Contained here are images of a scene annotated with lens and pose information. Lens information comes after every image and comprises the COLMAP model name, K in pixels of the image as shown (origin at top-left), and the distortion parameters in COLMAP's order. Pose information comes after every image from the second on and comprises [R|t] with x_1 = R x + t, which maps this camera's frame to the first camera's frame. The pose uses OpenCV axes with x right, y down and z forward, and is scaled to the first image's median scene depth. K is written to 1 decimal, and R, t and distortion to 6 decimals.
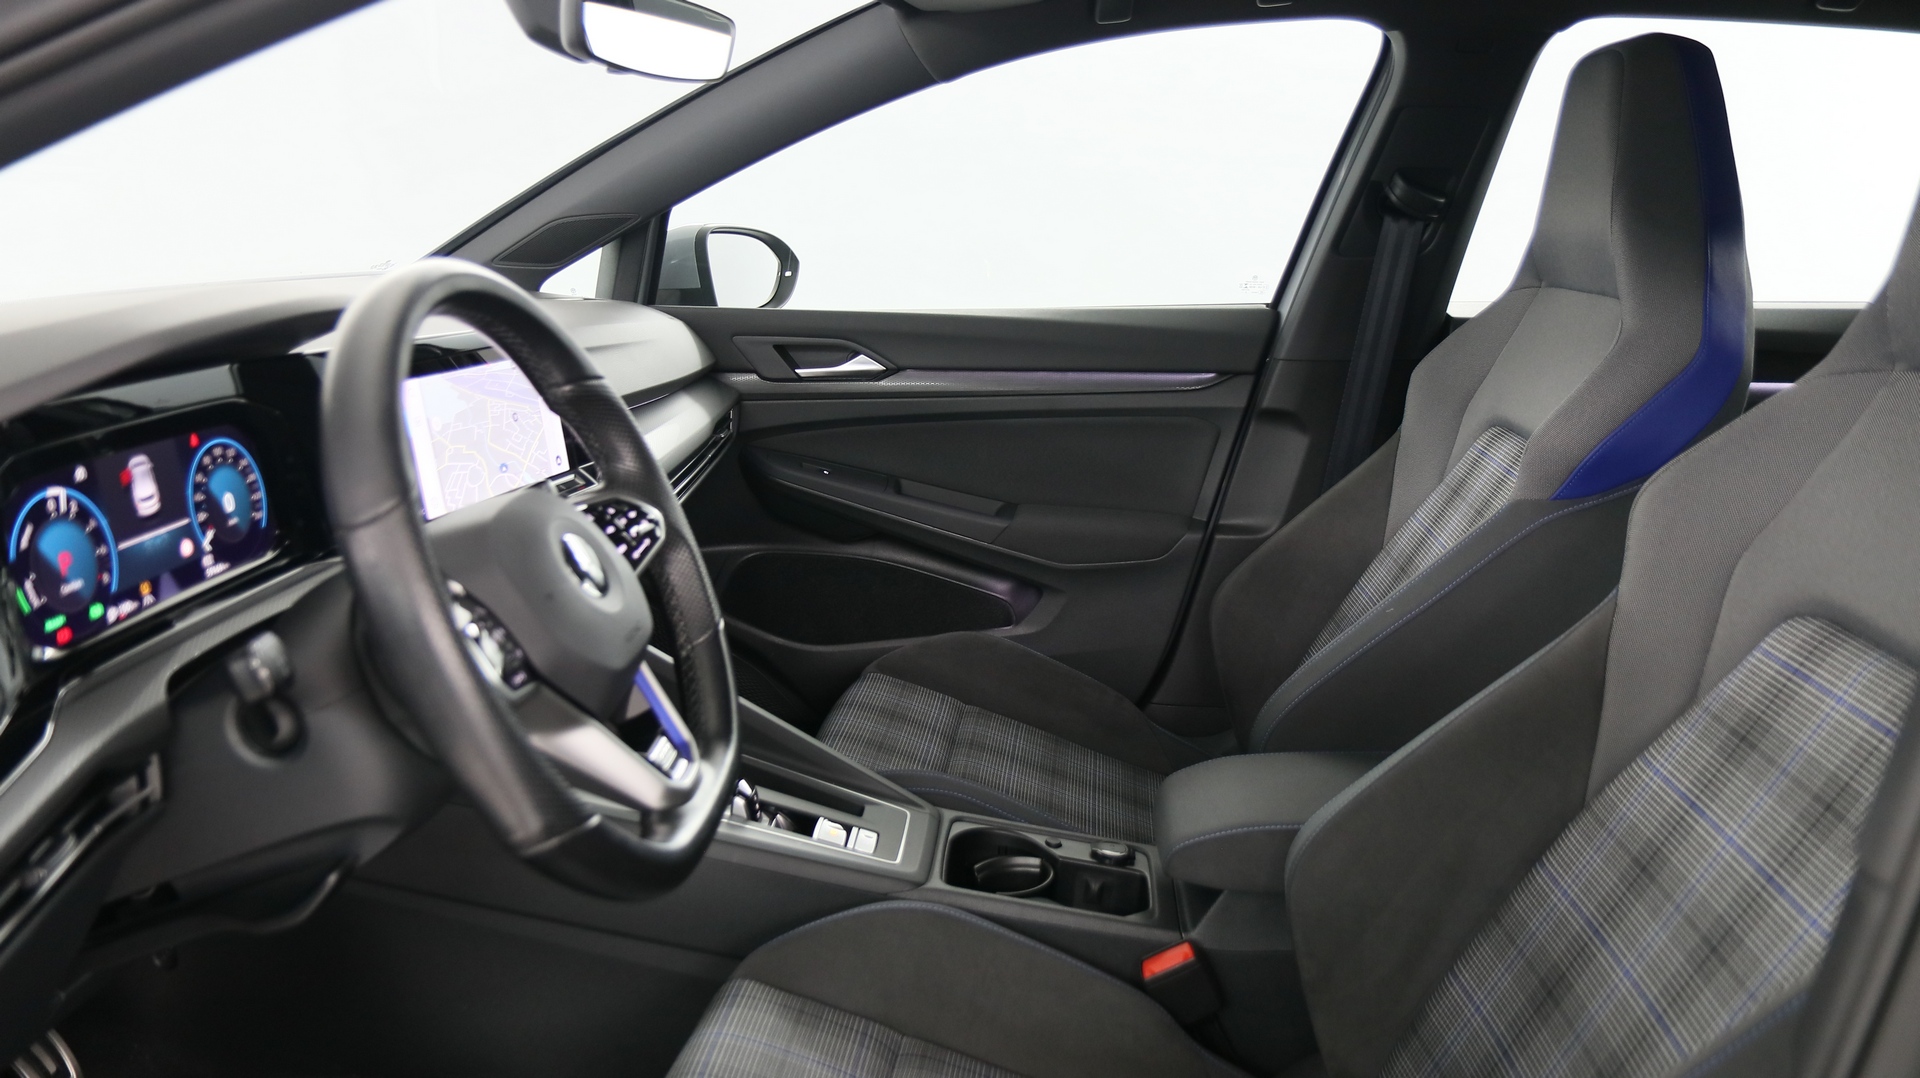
lens RADIAL K [[1463.0, 0, 960.9], [0, 1463.0, 550.8], [0, 0, 1]] dist [-0.016562, 0.006456]
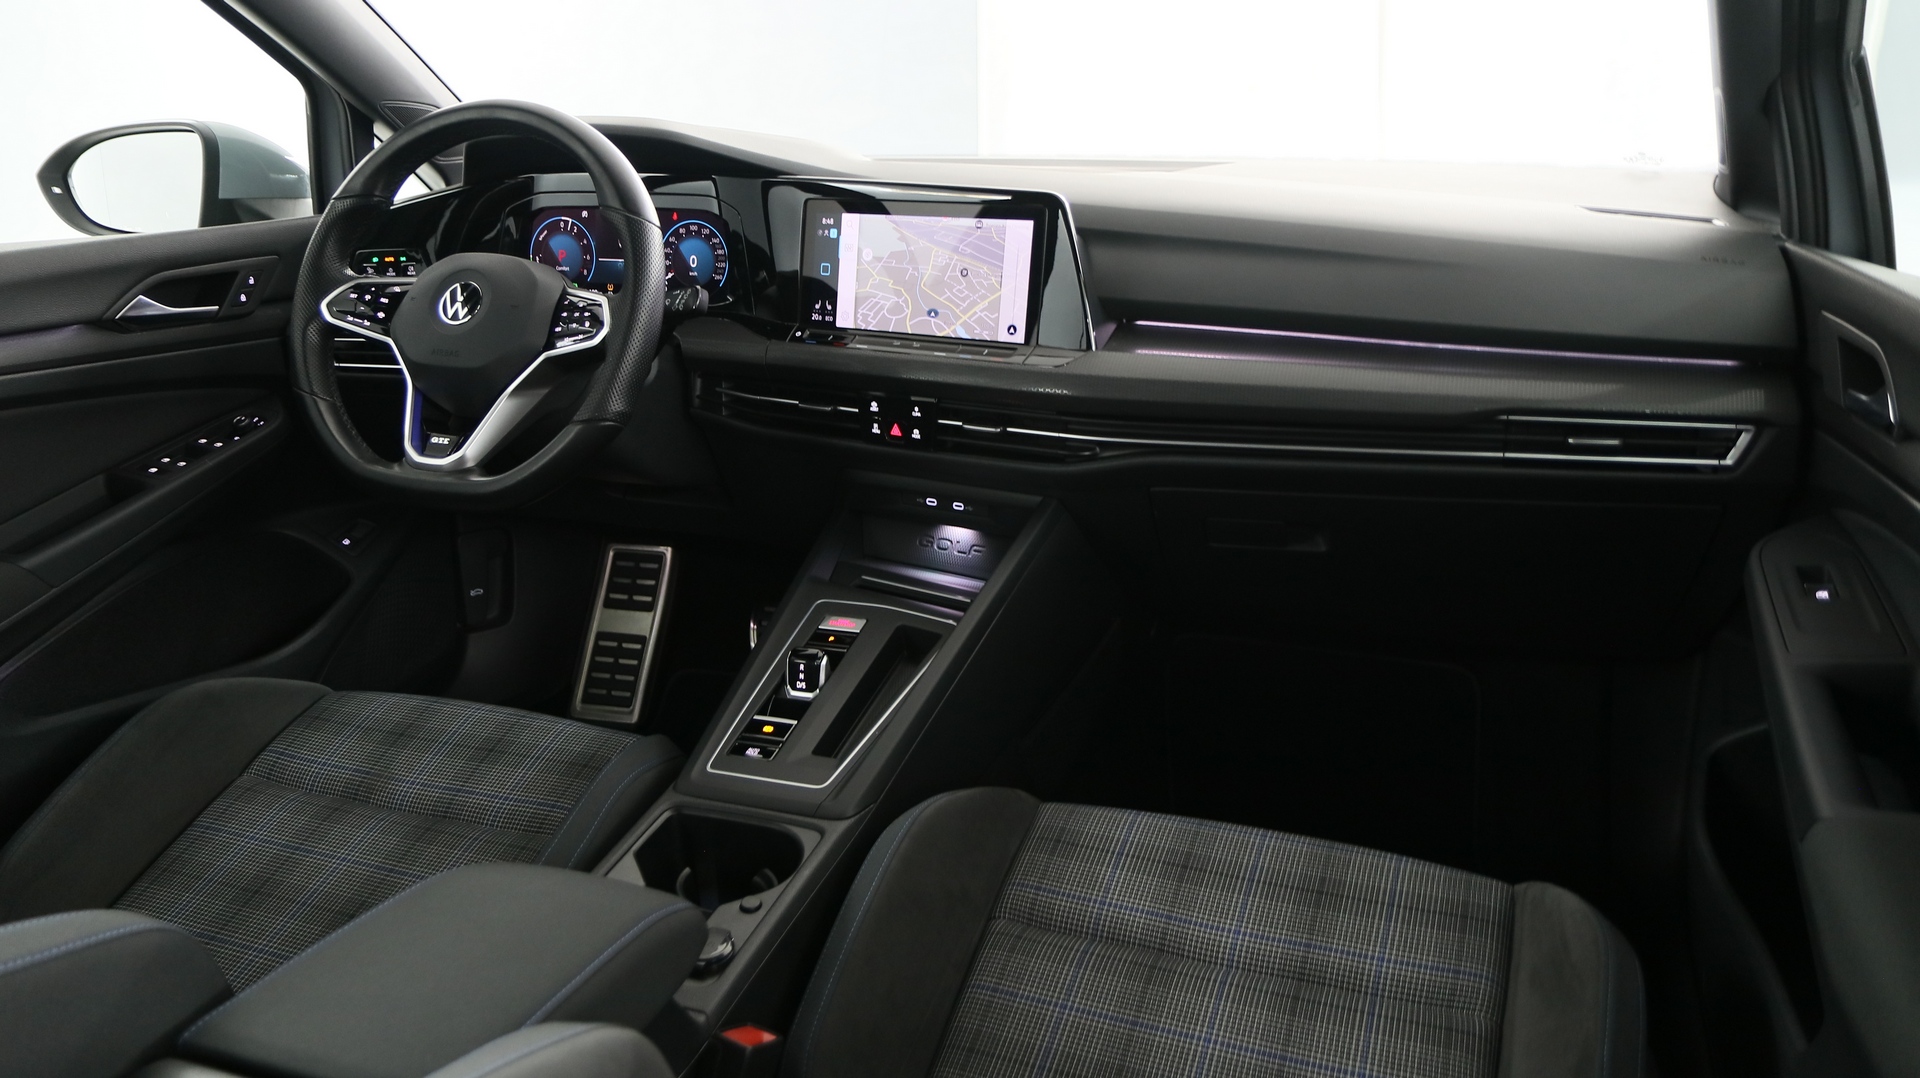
lens RADIAL K [[1463.0, 0, 951.4], [0, 1463.0, 548.6], [0, 0, 1]] dist [-0.016562, 0.006456]
pose [[-0.282021, 0.267885, -0.921250, 0.925208], [-0.236023, 0.911345, 0.337258, -0.337048], [0.929923, 0.312550, -0.193792, 1.607607]]
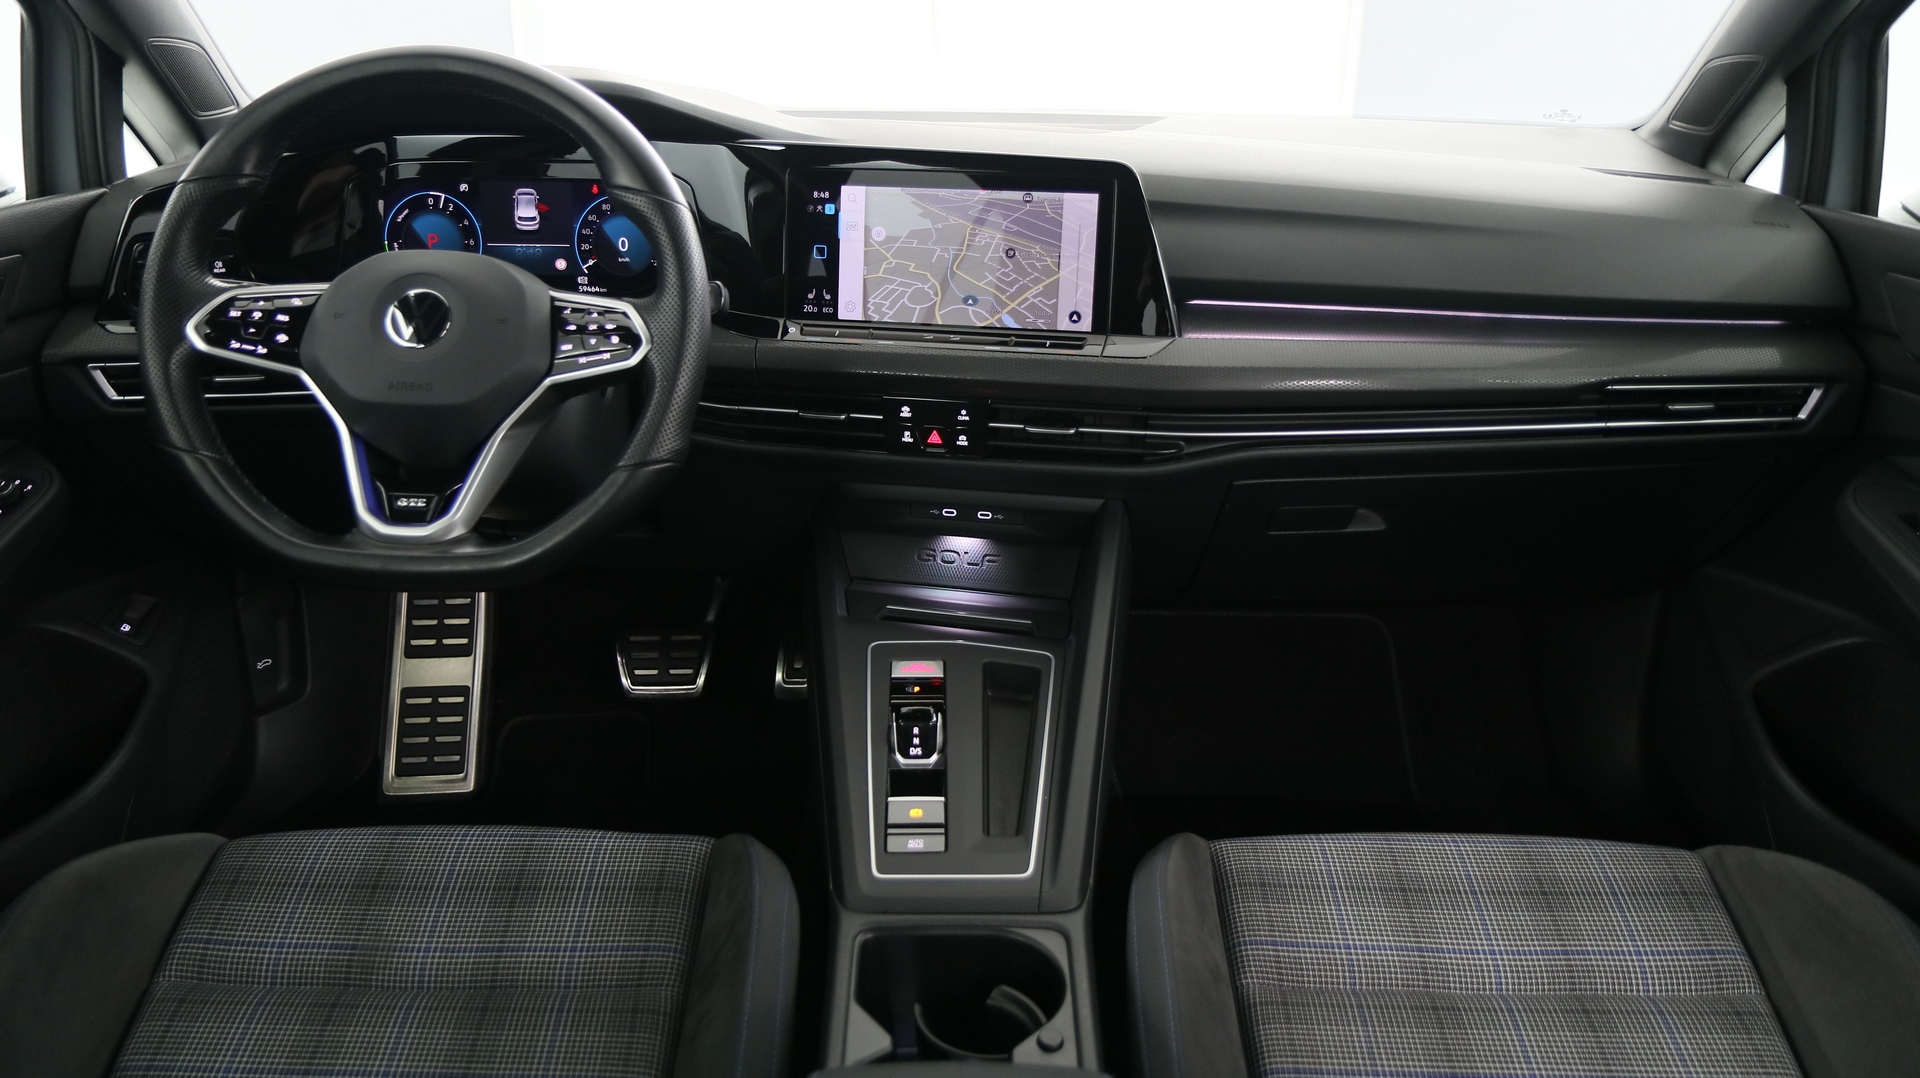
lens RADIAL K [[1463.0, 0, 952.8], [0, 1463.0, 551.8], [0, 0, 1]] dist [-0.016562, 0.006456]
pose [[0.077474, 0.327199, -0.941774, 0.797088], [-0.257634, 0.919100, 0.298128, -0.235172], [0.963132, 0.219536, 0.155504, 1.102035]]
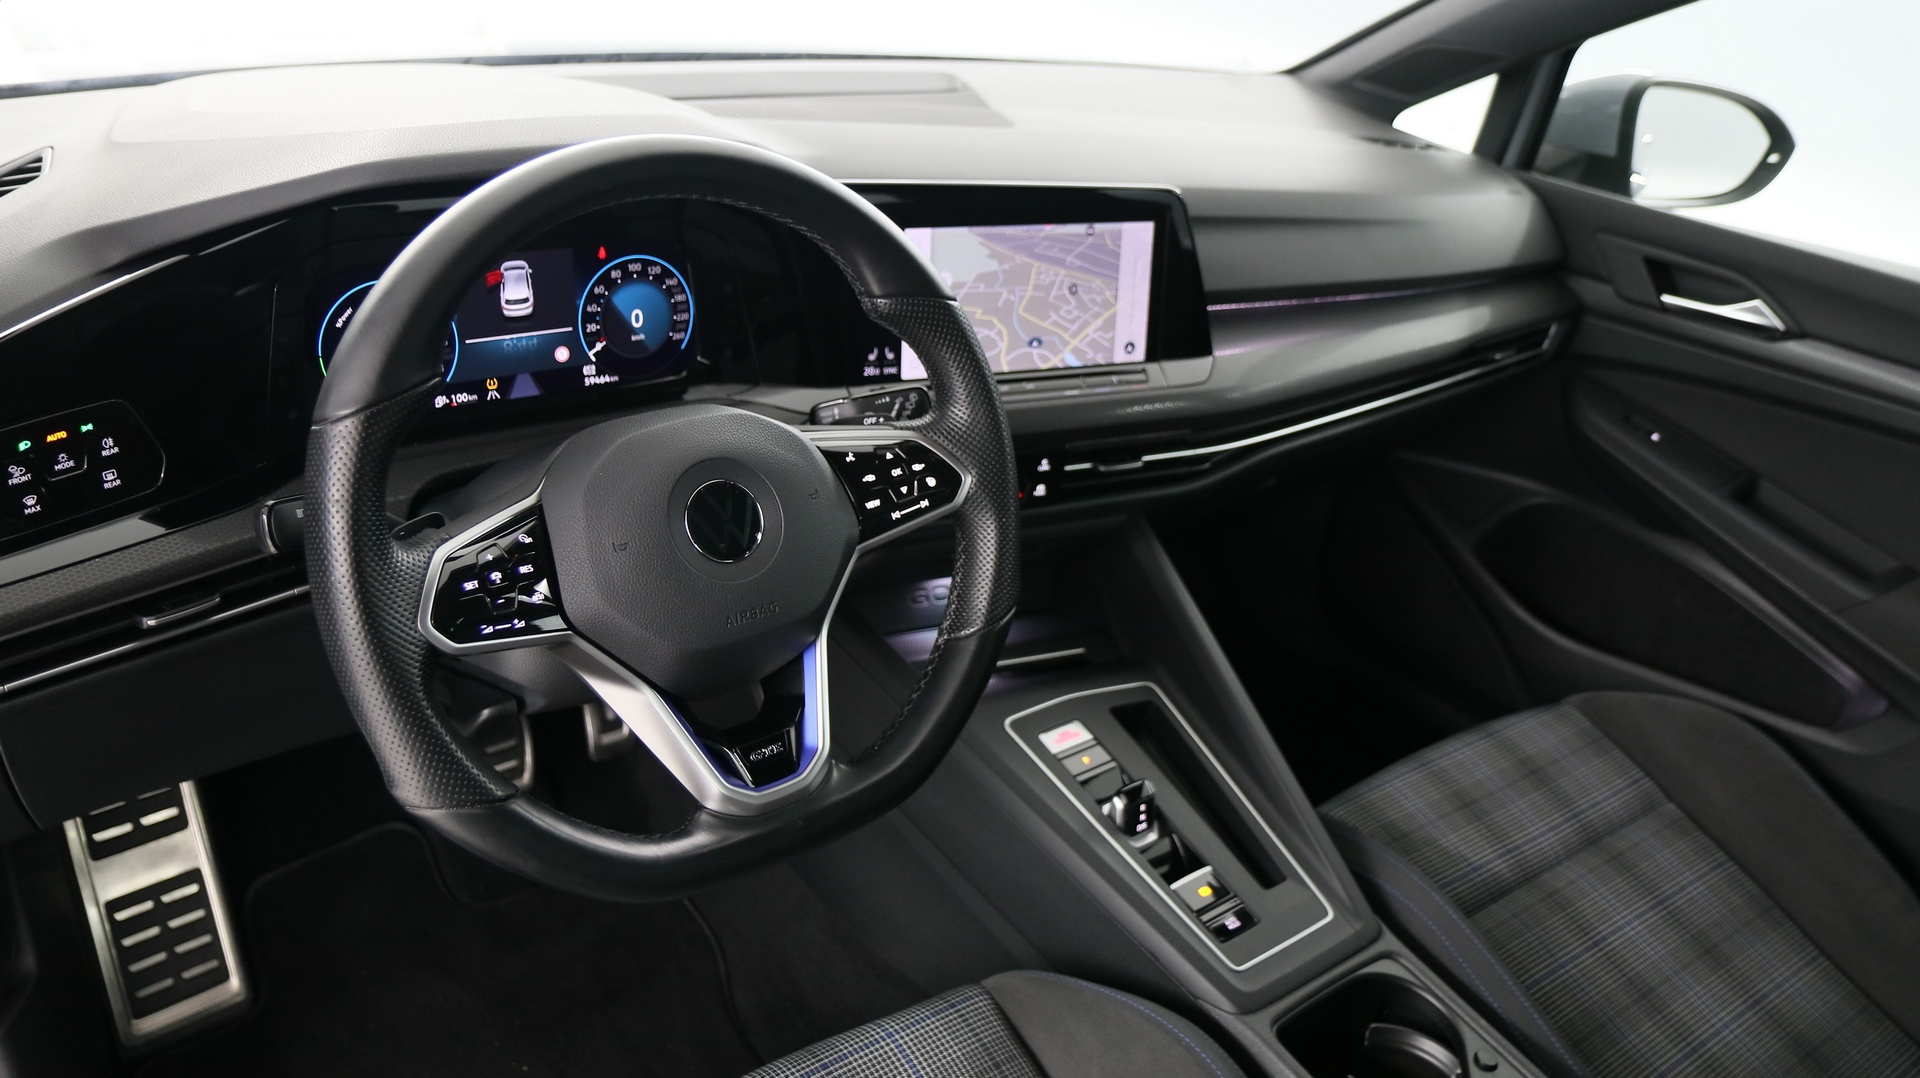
lens RADIAL K [[1463.0, 0, 968.0], [0, 1463.0, 553.5], [0, 0, 1]] dist [-0.016562, 0.006456]
pose [[0.669414, 0.385360, -0.635123, 0.343065], [-0.271585, 0.922705, 0.273602, -0.214368], [0.691467, -0.010663, 0.722330, 0.413019]]
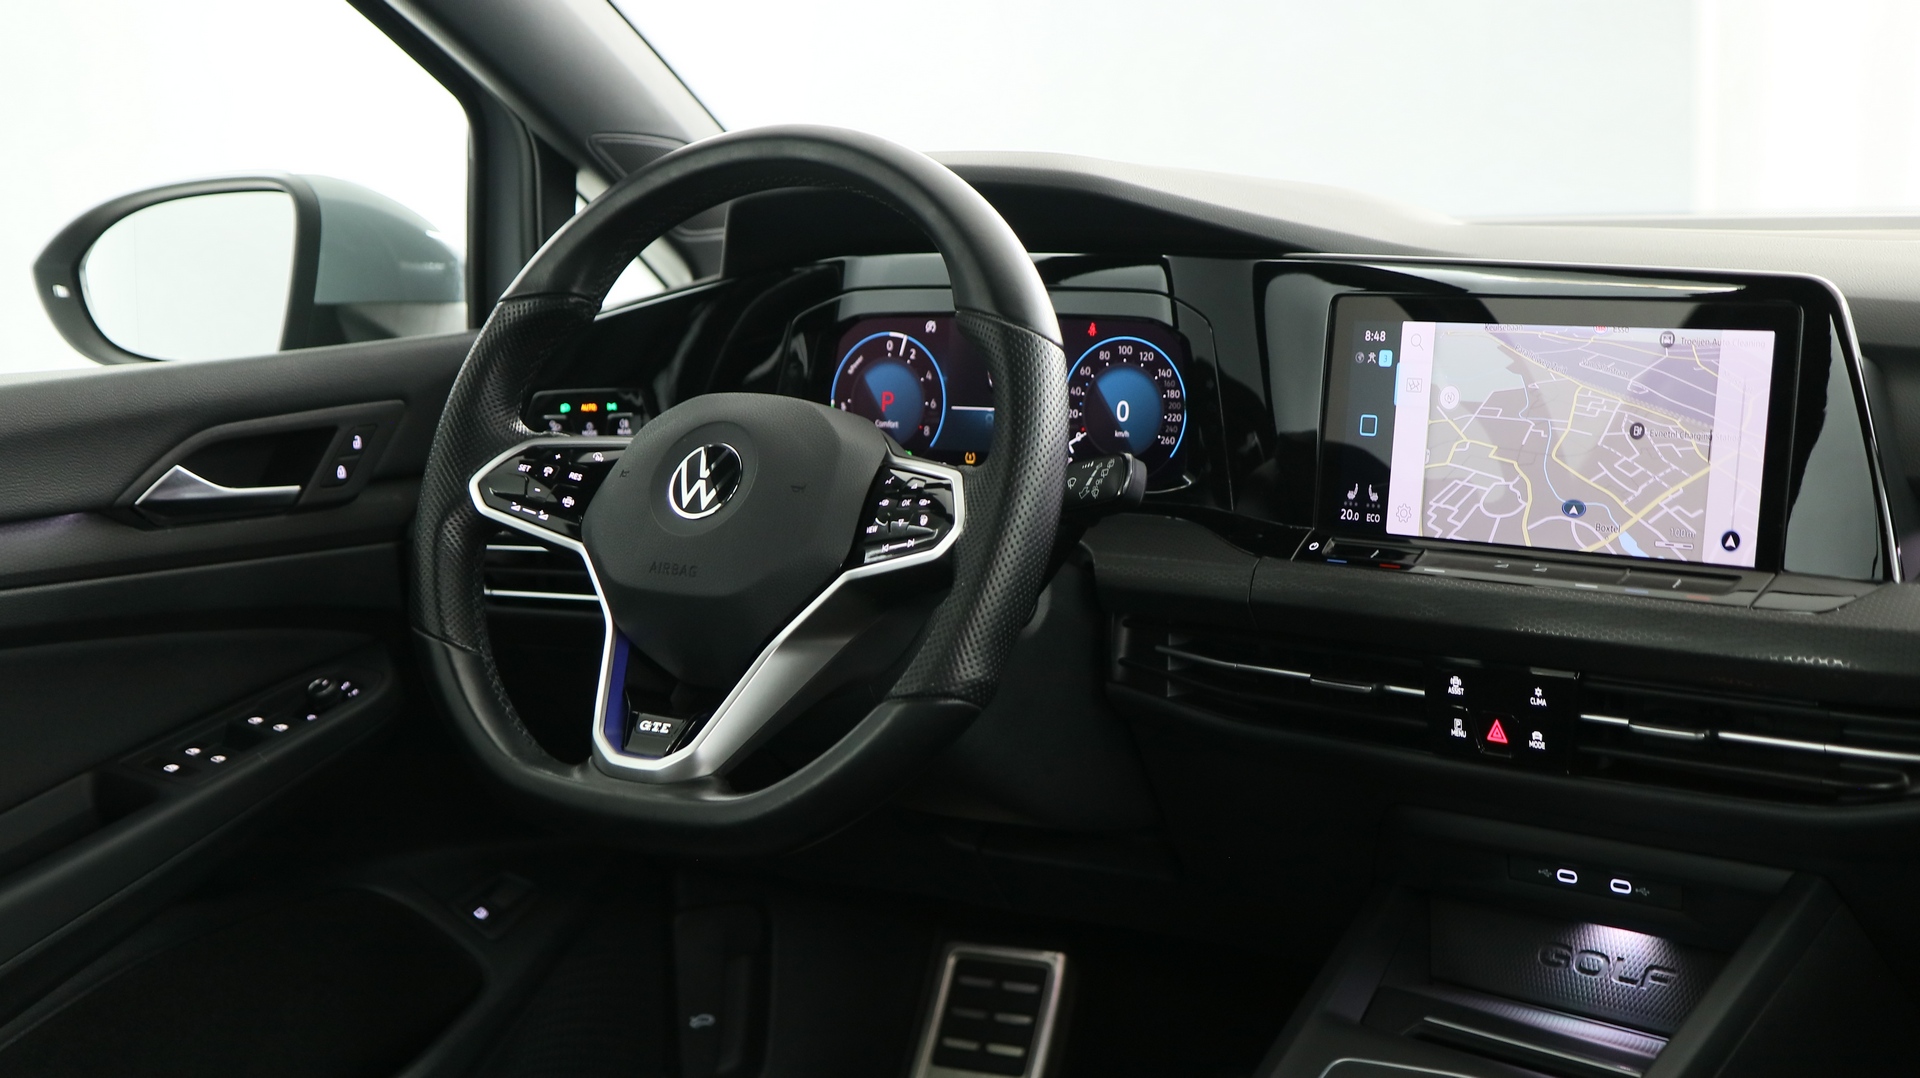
lens RADIAL K [[2886.2, 0, 949.8], [0, 2886.2, 549.6], [0, 0, 1]] dist [0.005911, 0.000000]
pose [[-0.498167, 0.120407, -0.858680, 0.964644], [-0.195082, 0.949358, 0.246299, -0.338722], [0.844851, 0.290211, -0.449450, 1.636502]]
